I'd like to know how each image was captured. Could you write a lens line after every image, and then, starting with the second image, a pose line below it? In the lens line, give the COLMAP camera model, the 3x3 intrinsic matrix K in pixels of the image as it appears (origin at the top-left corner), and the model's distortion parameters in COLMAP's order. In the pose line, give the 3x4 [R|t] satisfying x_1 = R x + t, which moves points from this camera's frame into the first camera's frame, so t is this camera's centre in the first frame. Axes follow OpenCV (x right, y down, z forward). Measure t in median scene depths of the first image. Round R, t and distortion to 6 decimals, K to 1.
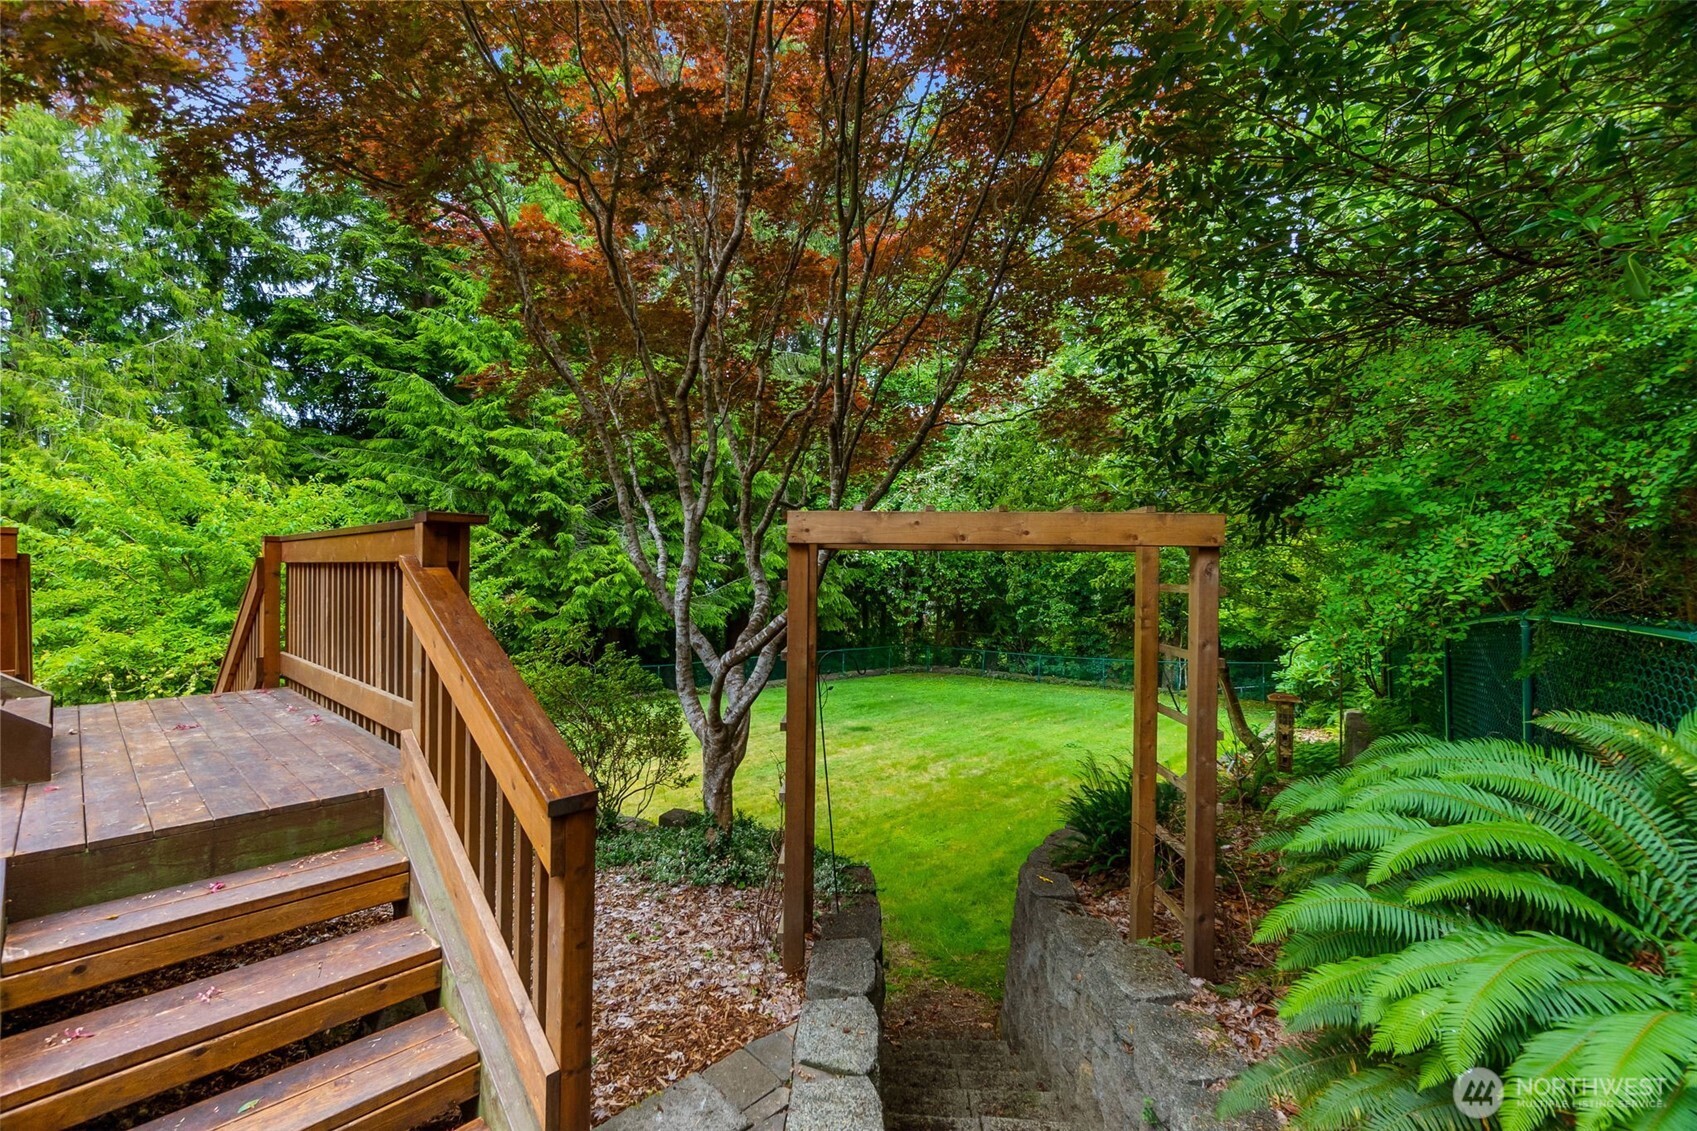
lens RADIAL K [[733.6, 0, 840.8], [0, 733.6, 567.7], [0, 0, 1]] dist [-0.001520, 0.000201]
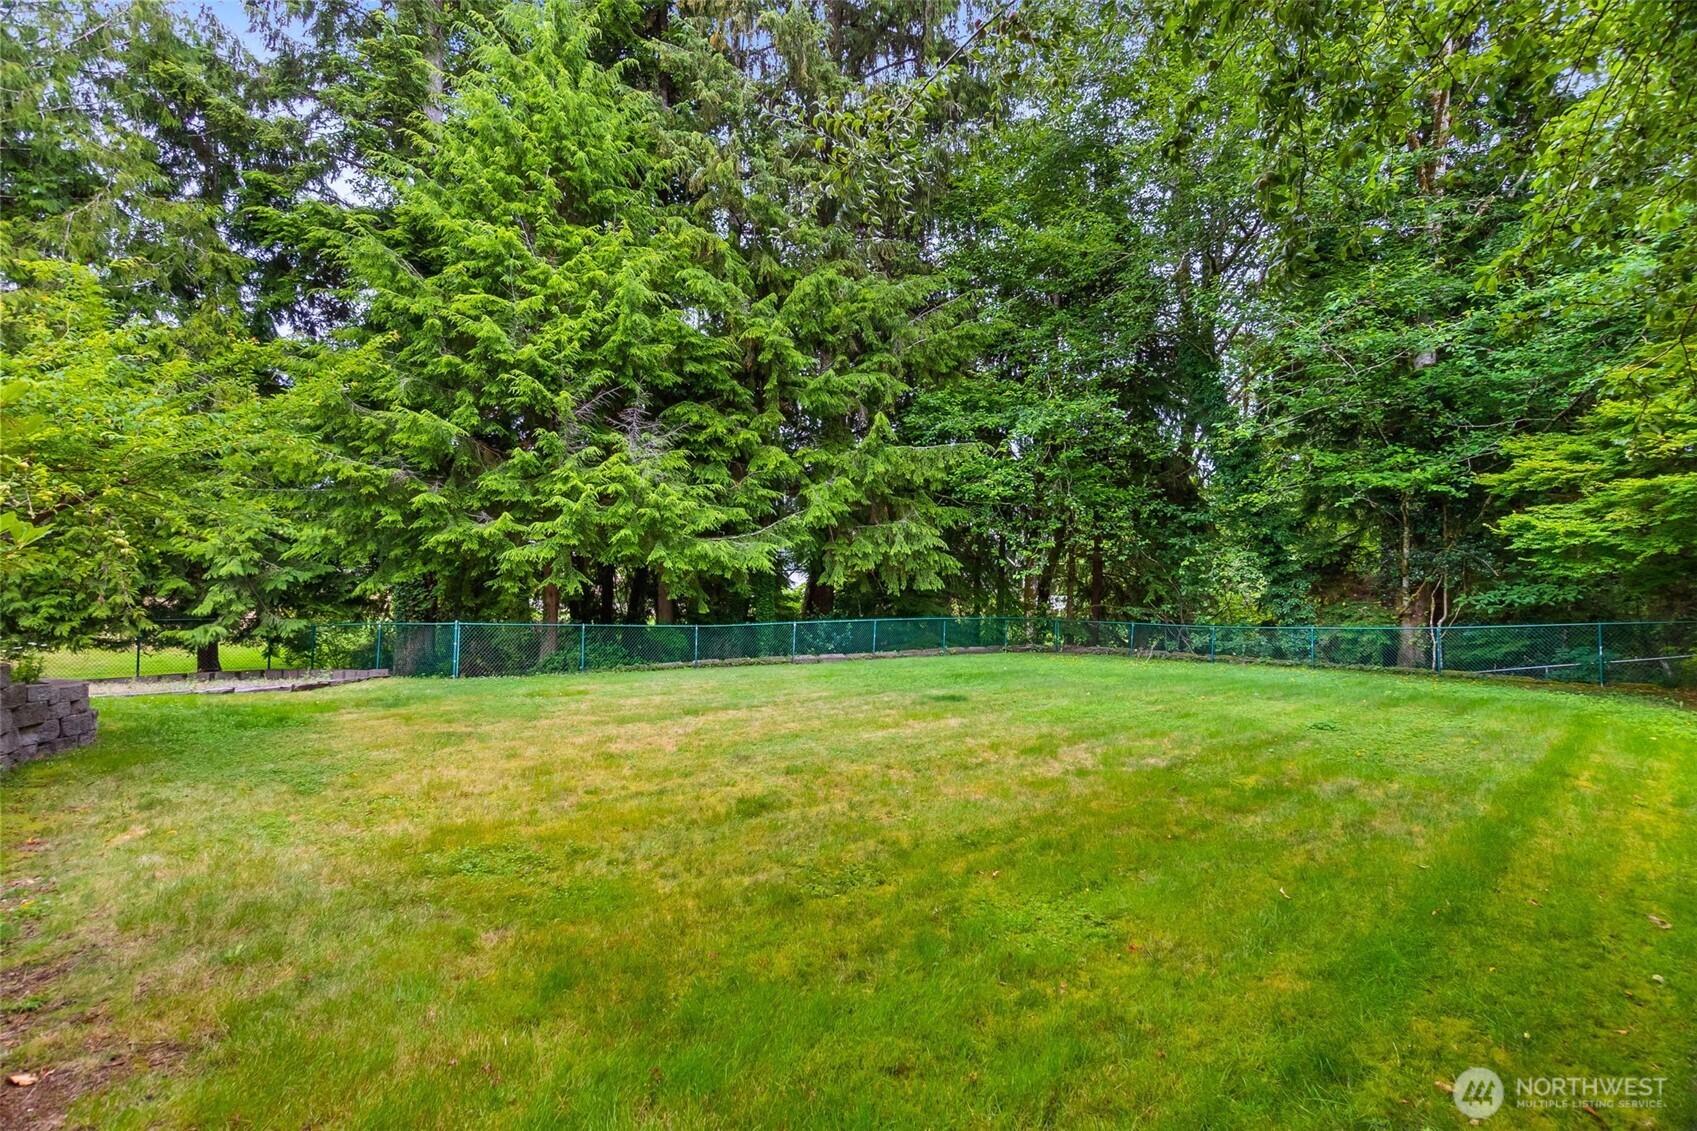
lens RADIAL K [[733.6, 0, 846.7], [0, 733.6, 578.5], [0, 0, 1]] dist [-0.001520, 0.000201]
pose [[0.987195, -0.007304, -0.159352, 0.037598], [0.007267, 0.999973, -0.000816, 0.104134], [0.159354, -0.000352, 0.987221, 0.320029]]
